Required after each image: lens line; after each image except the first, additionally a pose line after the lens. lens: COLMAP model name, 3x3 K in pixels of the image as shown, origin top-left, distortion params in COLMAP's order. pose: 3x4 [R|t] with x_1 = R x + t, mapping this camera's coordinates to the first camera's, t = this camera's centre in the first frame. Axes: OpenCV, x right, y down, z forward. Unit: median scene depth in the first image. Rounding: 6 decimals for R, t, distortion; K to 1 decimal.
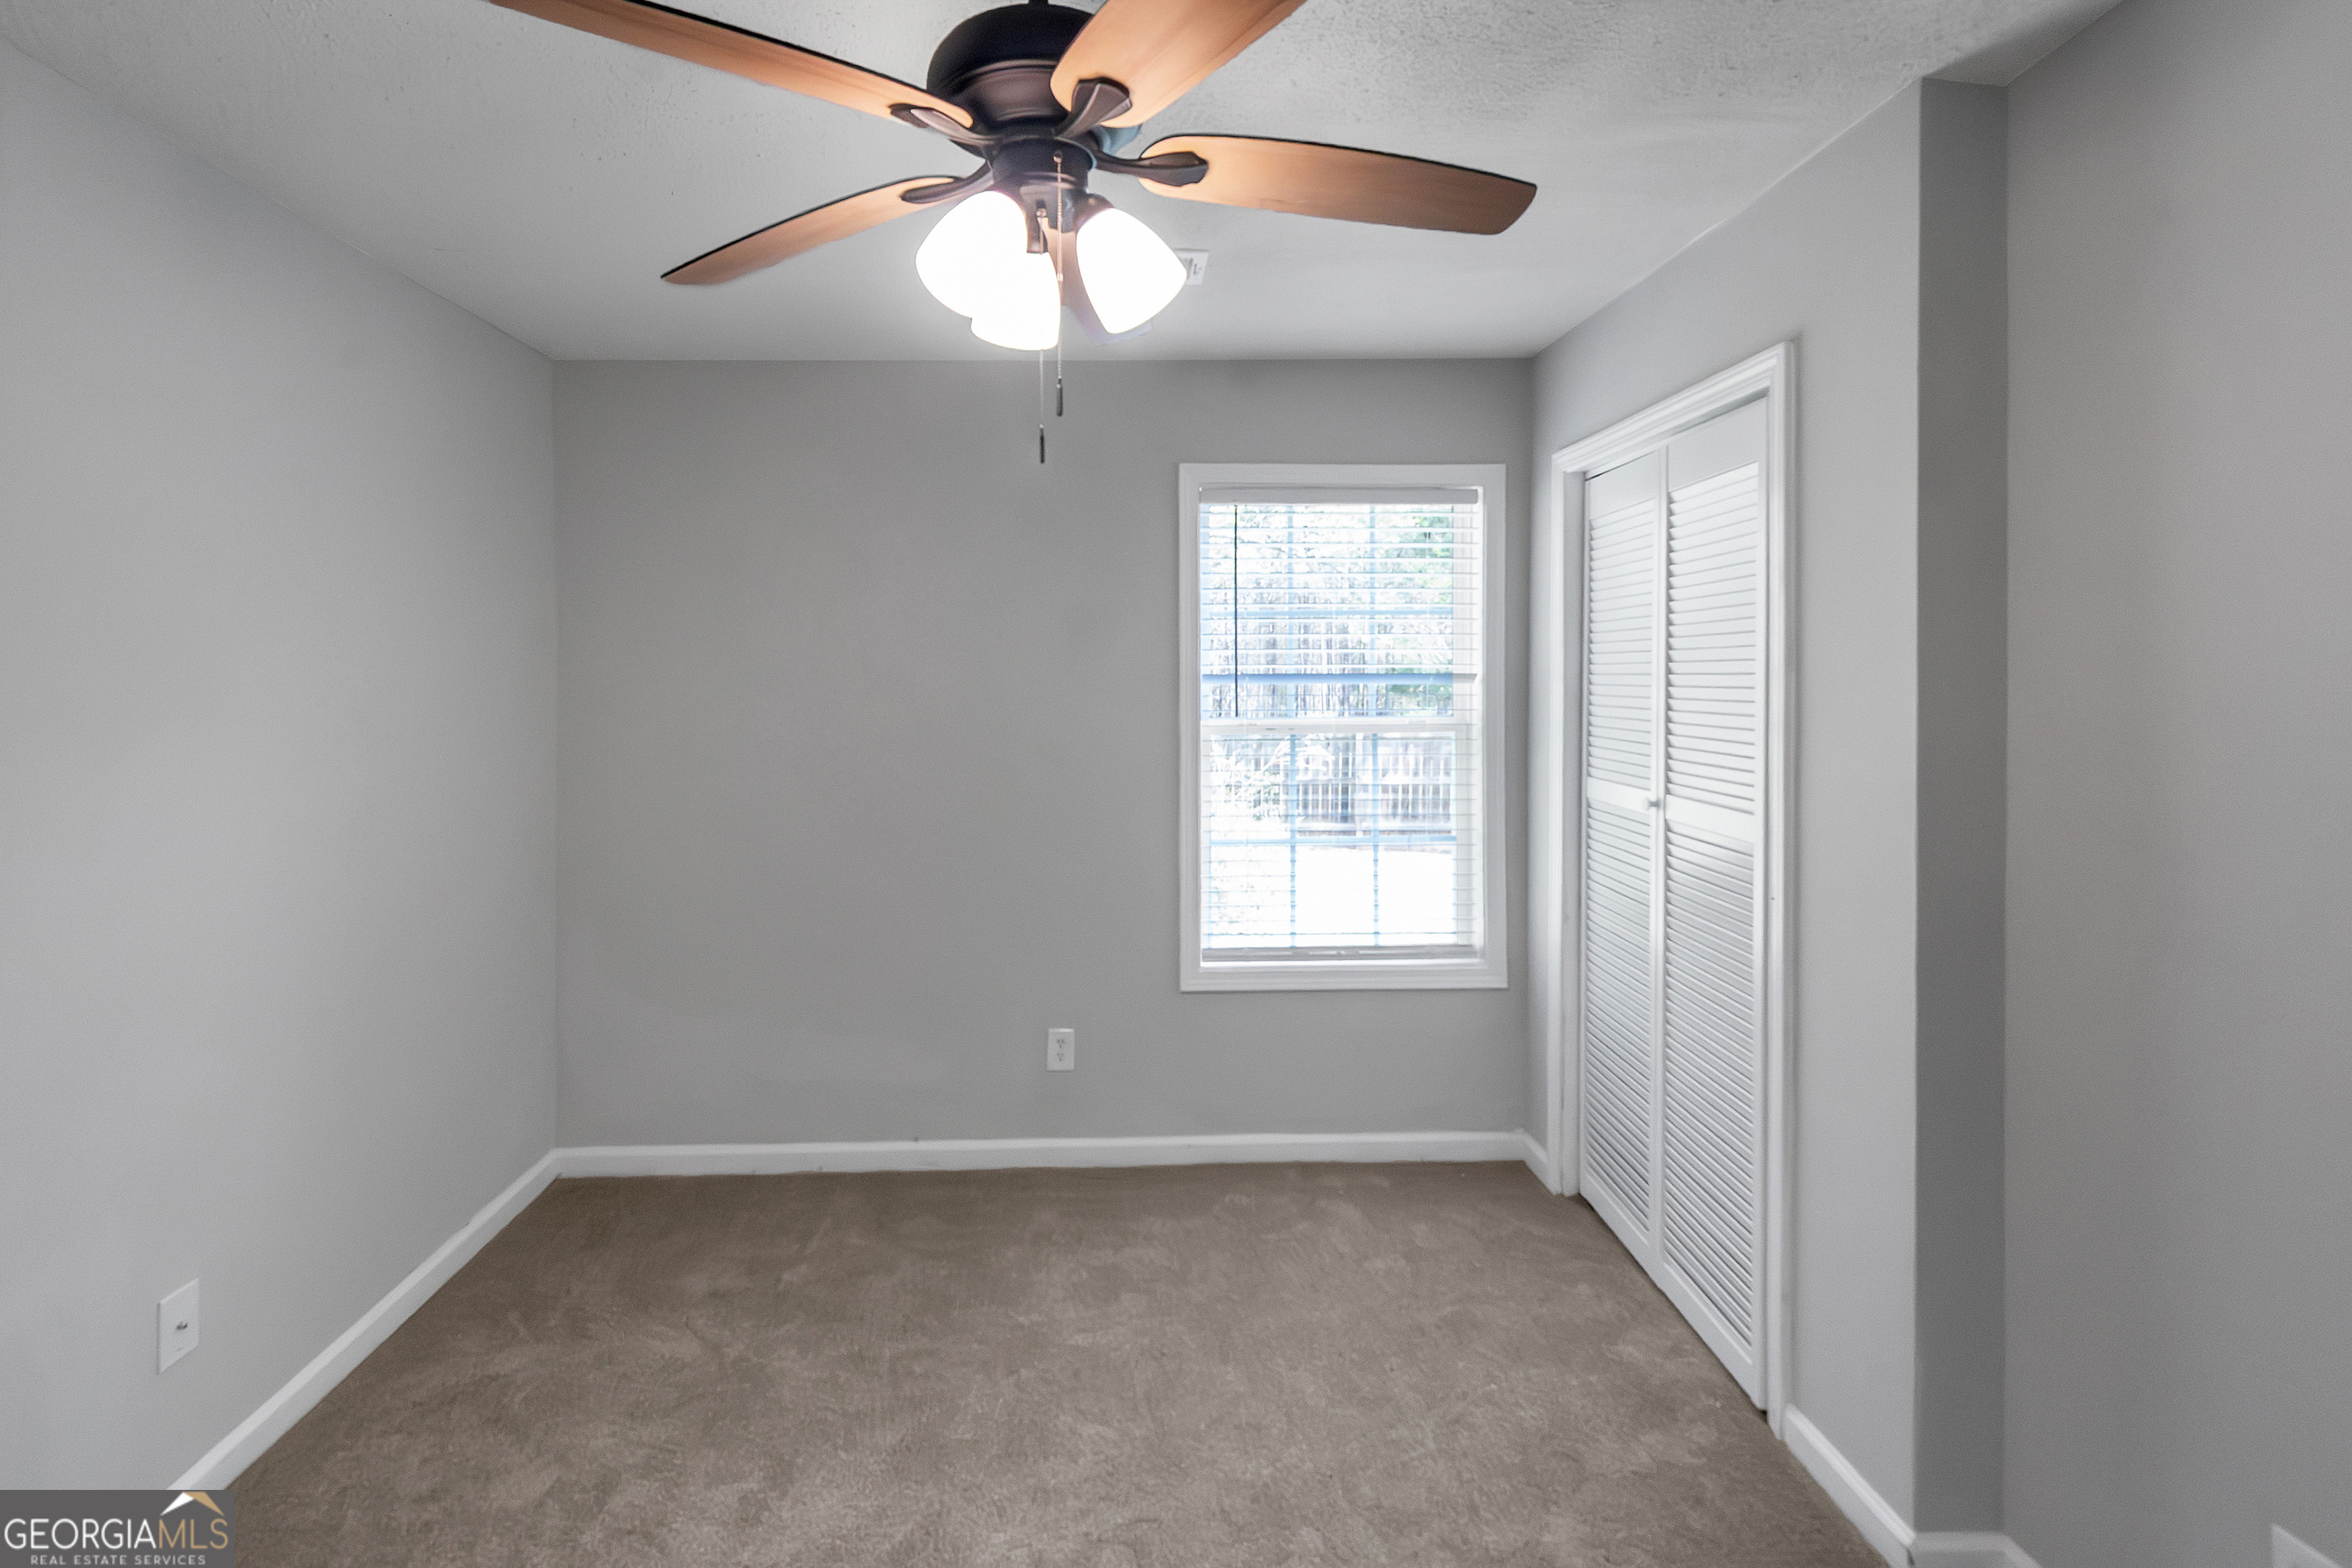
lens RADIAL K [[1065.4, 0, 1151.8], [0, 1065.4, 692.8], [0, 0, 1]] dist [0.002559, -0.002439]
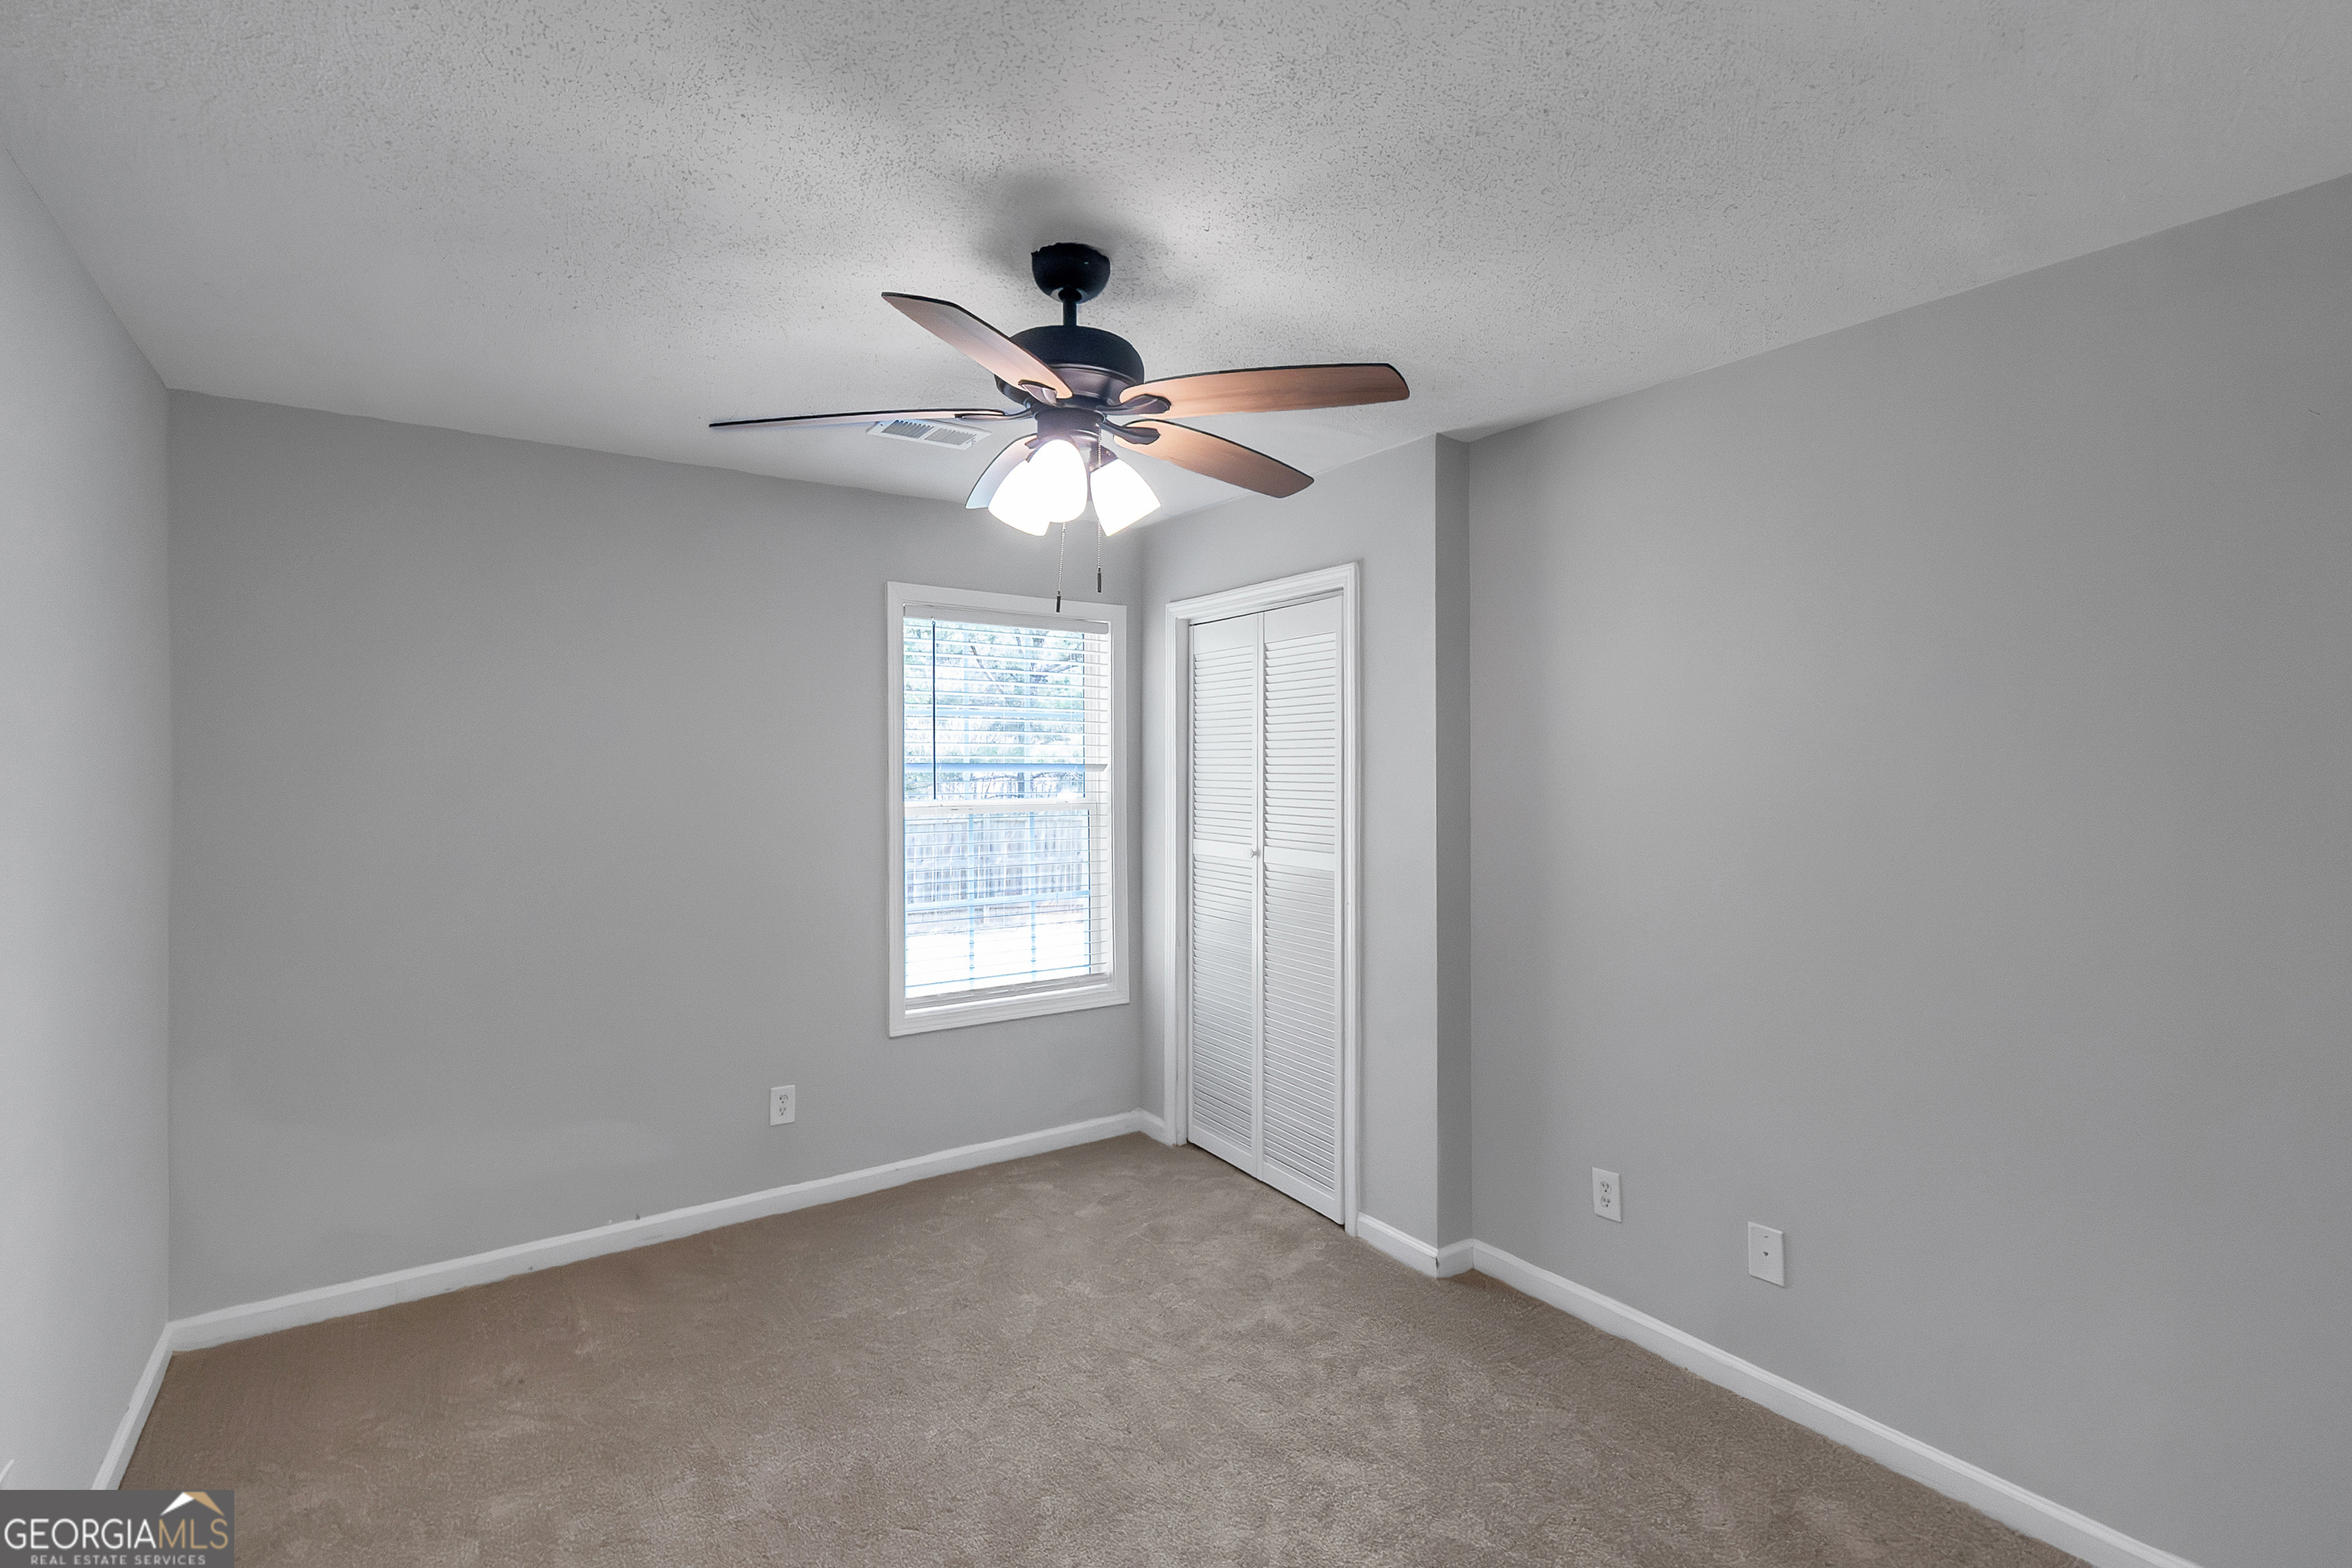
lens RADIAL K [[1065.4, 0, 1174.7], [0, 1065.4, 776.9], [0, 0, 1]] dist [0.002559, -0.002439]
pose [[0.835983, -0.000885, 0.548755, -0.378038], [0.005185, 0.999967, -0.006287, 0.006747], [-0.548731, 0.008101, 0.835960, -0.150819]]
